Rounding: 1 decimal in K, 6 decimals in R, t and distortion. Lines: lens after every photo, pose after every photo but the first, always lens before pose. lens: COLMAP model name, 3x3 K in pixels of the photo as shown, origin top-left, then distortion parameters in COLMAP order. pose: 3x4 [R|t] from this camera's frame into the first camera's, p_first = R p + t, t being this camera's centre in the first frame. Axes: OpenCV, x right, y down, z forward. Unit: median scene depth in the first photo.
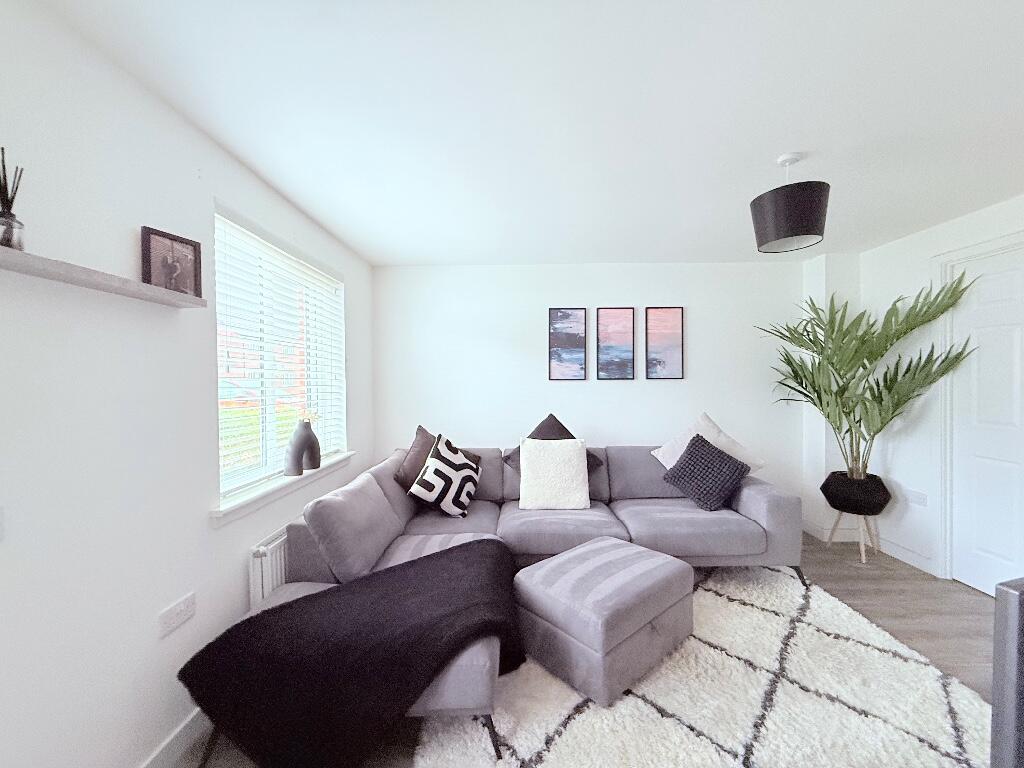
lens RADIAL K [[421.6, 0, 512.0], [0, 421.6, 384.0], [0, 0, 1]] dist [-0.002758, 0.000166]
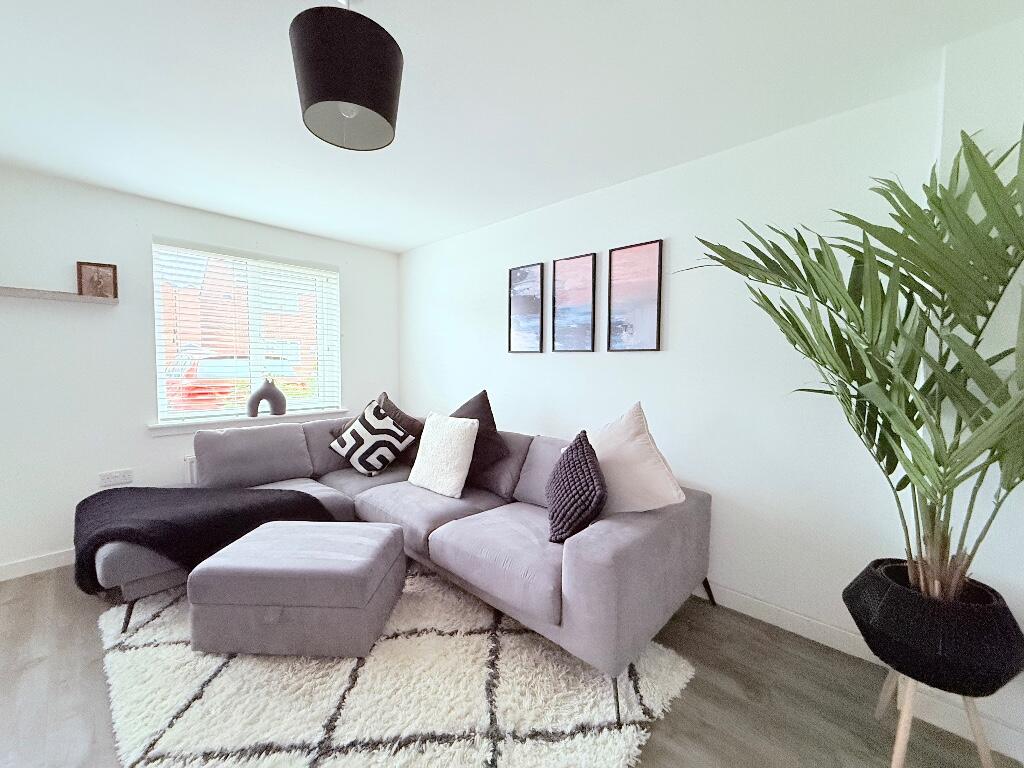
lens RADIAL K [[421.6, 0, 512.0], [0, 421.6, 384.0], [0, 0, 1]] dist [-0.002758, 0.000166]
pose [[0.721688, 0.049507, -0.690446, 0.838141], [-0.021448, 0.998560, 0.049181, 0.015068], [0.691886, -0.020685, 0.721710, 0.449746]]
